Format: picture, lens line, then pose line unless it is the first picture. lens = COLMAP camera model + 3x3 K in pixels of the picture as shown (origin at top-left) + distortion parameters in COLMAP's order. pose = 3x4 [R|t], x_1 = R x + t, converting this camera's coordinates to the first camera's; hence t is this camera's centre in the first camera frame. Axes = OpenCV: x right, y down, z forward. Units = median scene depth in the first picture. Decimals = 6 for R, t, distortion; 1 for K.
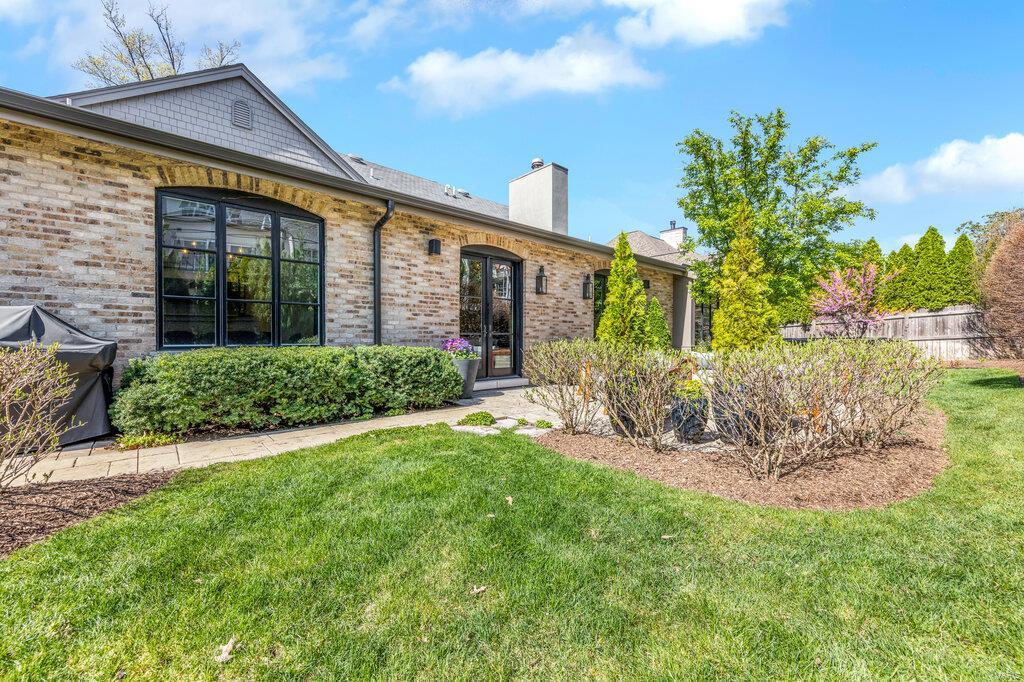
lens RADIAL K [[403.5, 0, 509.8], [0, 403.5, 339.7], [0, 0, 1]] dist [0.004386, 0.000622]
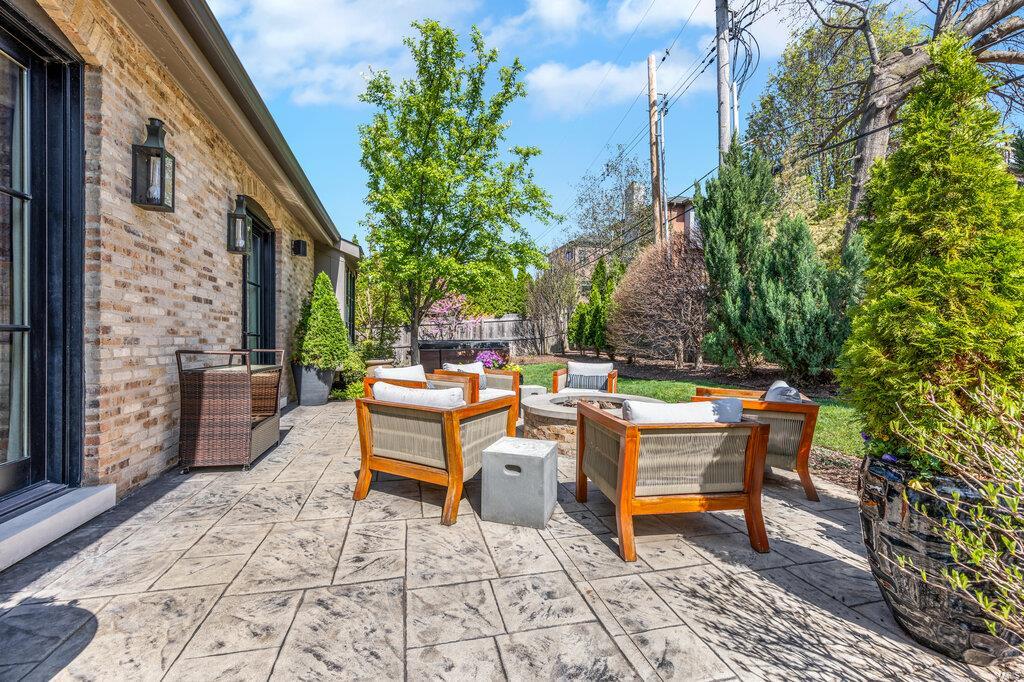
lens RADIAL K [[422.1, 0, 512.2], [0, 422.1, 339.4], [0, 0, 1]] dist [-0.009781, -0.000158]
pose [[0.451639, -0.000844, 0.892200, -0.084893], [0.003113, 0.999995, -0.000631, -0.006542], [-0.892195, 0.003063, 0.451640, 0.571869]]
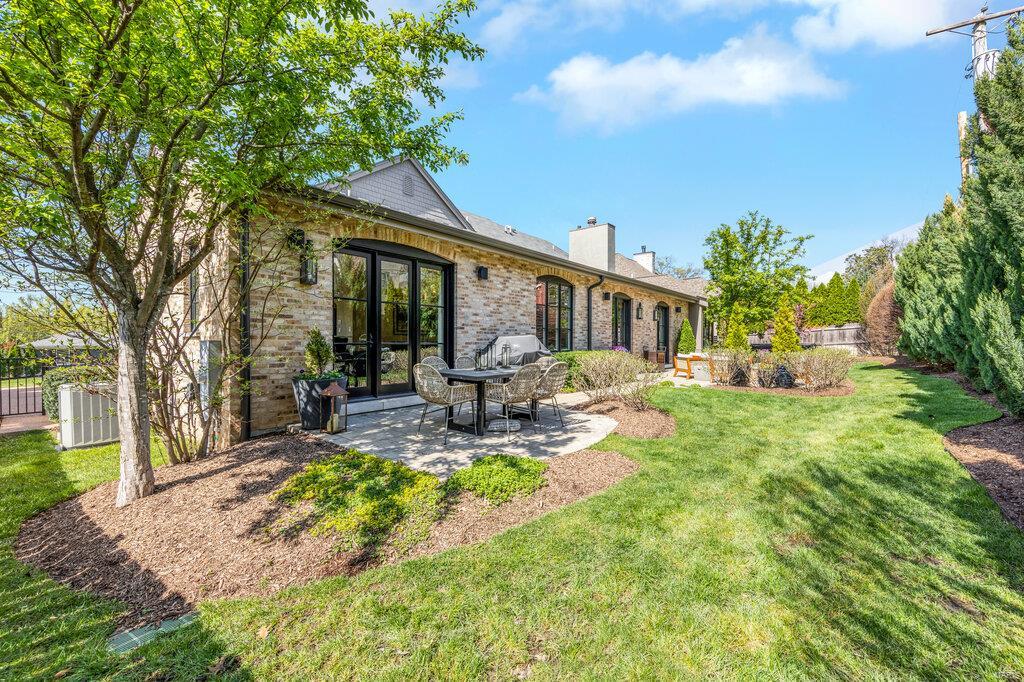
lens RADIAL K [[403.5, 0, 508.3], [0, 403.5, 343.8], [0, 0, 1]] dist [0.004386, 0.000622]
pose [[0.989835, -0.004039, 0.142166, -0.675930], [0.003833, 0.999991, 0.001723, -0.014779], [-0.142171, -0.001160, 0.989841, -0.567428]]
